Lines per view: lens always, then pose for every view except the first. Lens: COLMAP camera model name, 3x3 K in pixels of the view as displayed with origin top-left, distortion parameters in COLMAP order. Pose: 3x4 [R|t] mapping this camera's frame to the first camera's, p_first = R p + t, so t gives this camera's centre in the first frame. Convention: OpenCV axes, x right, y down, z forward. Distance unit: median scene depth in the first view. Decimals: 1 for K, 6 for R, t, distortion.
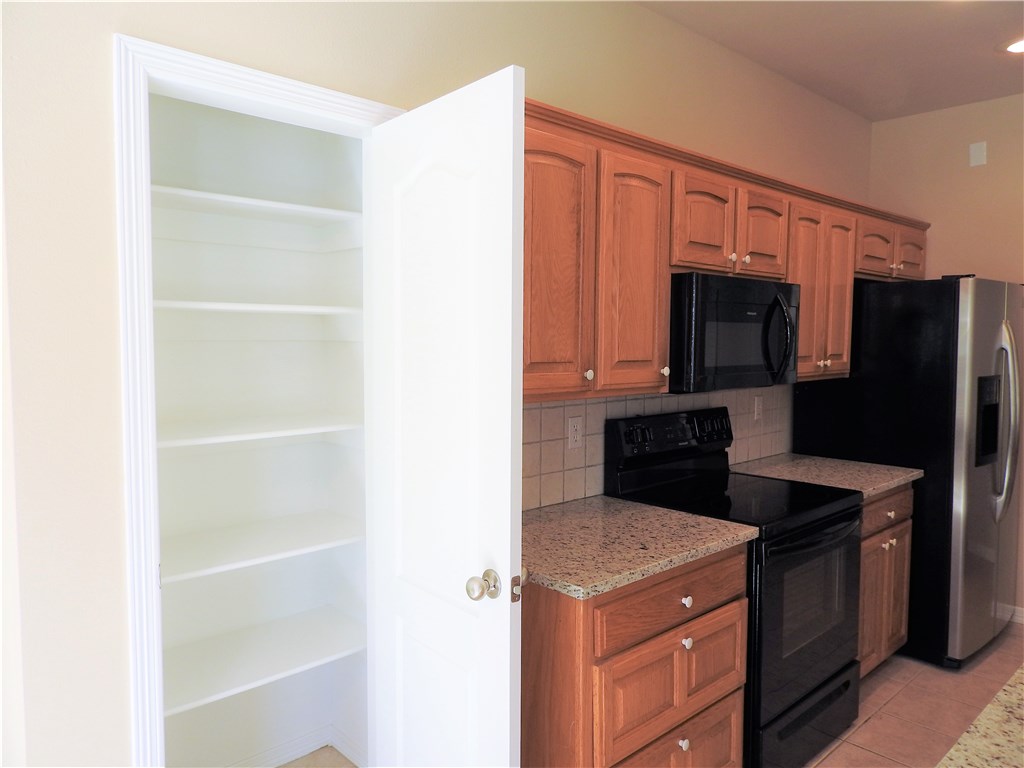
lens RADIAL K [[727.6, 0, 512.0], [0, 727.6, 384.0], [0, 0, 1]] dist [0.004127, -0.002490]
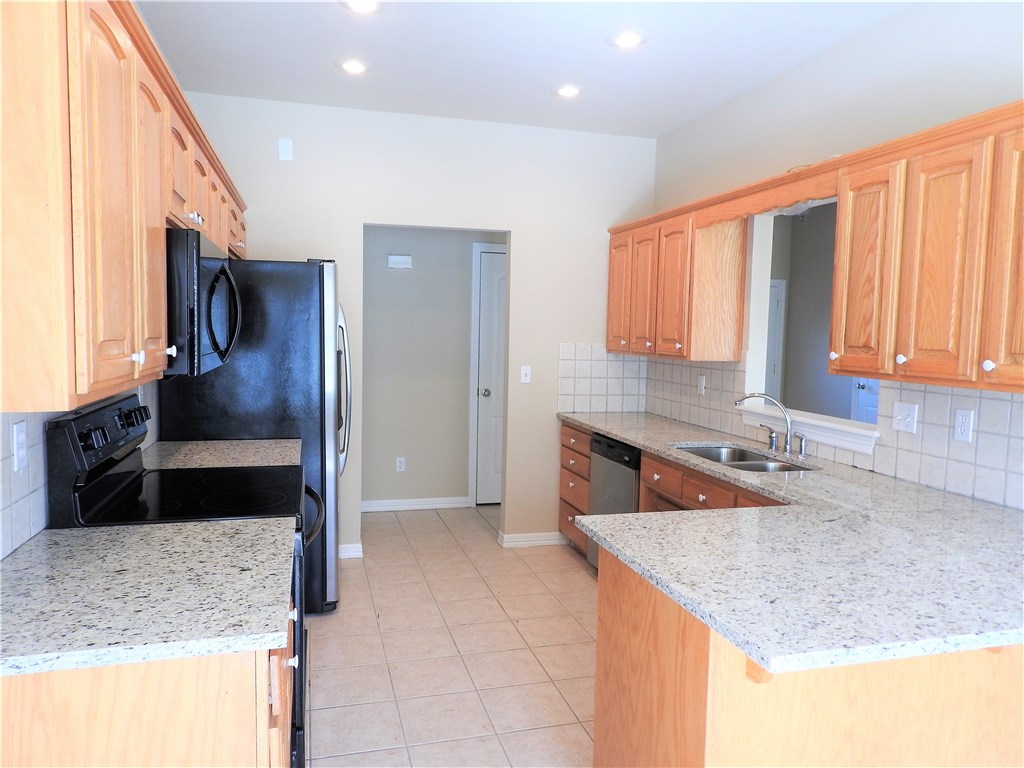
lens RADIAL K [[727.6, 0, 512.0], [0, 727.6, 384.0], [0, 0, 1]] dist [0.004127, -0.002490]
pose [[0.461353, -0.063373, 0.884950, -0.294030], [0.037875, 0.997943, 0.051720, -0.008430], [-0.886408, 0.009656, 0.462805, 0.273569]]
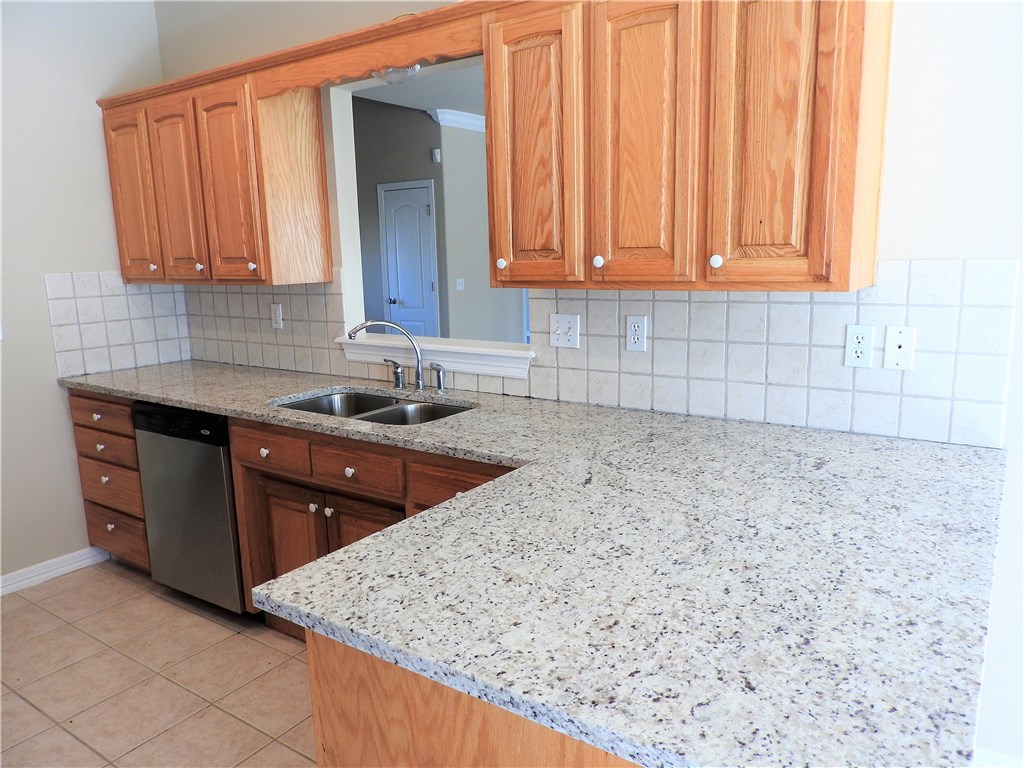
lens RADIAL K [[727.6, 0, 512.0], [0, 727.6, 384.0], [0, 0, 1]] dist [0.004127, -0.002490]
pose [[-0.210260, -0.178135, 0.961280, 0.023114], [0.087234, 0.975919, 0.199928, -0.007996], [-0.973746, 0.125894, -0.189657, 0.505005]]
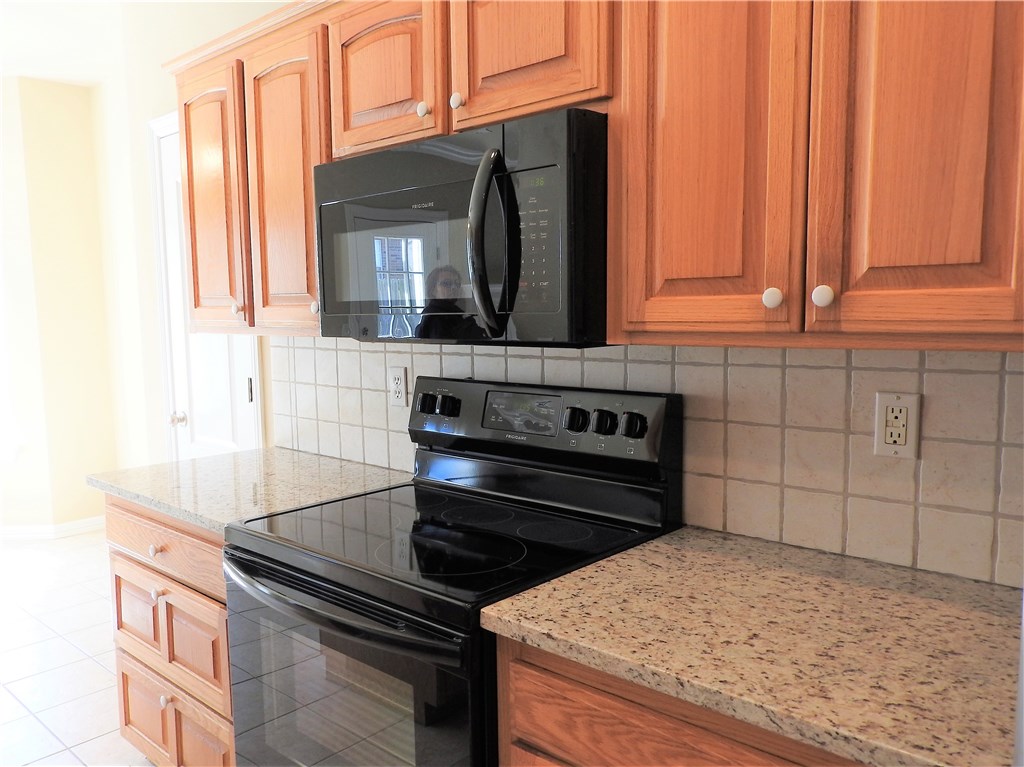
lens RADIAL K [[794.4, 0, 512.0], [0, 794.4, 383.5], [0, 0, 1]] dist [0.000816, -0.000839]
pose [[0.081760, 0.084243, -0.993085, 0.945949], [-0.052289, 0.995412, 0.080136, -0.012598], [0.995279, 0.045375, 0.085790, 1.009492]]
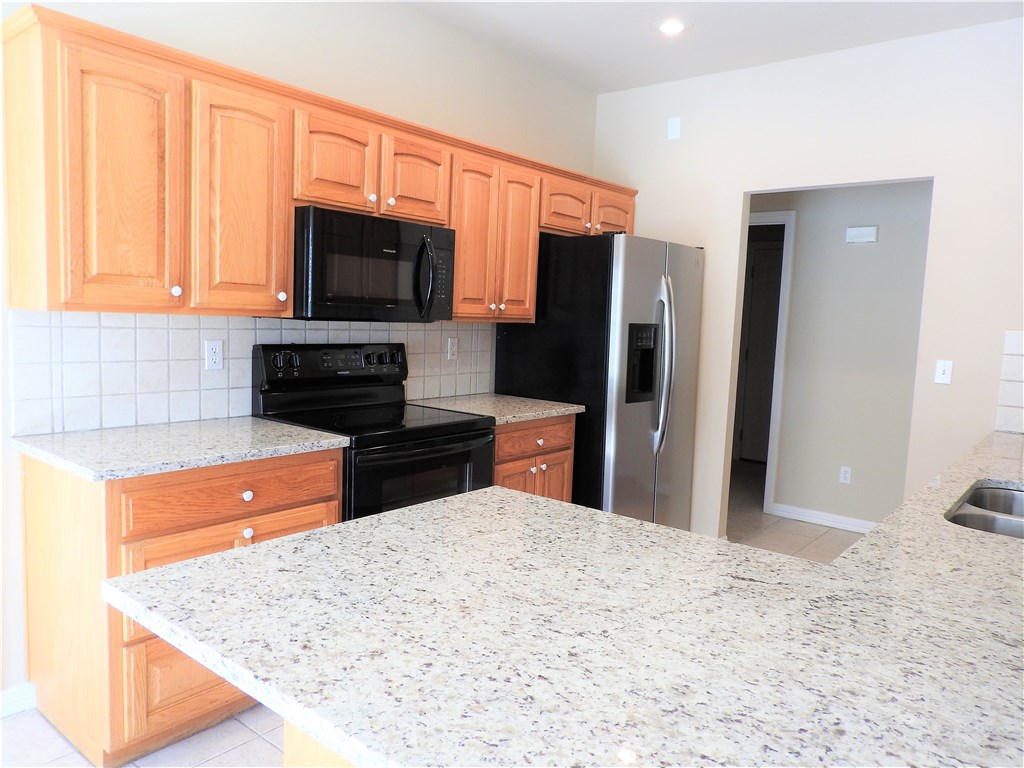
lens RADIAL K [[727.6, 0, 512.0], [0, 727.6, 384.0], [0, 0, 1]] dist [0.004127, -0.002490]
pose [[0.990041, 0.021769, 0.139083, 0.364442], [-0.026821, 0.999043, 0.034556, 0.059945], [-0.138197, -0.037942, 0.989678, -0.112151]]
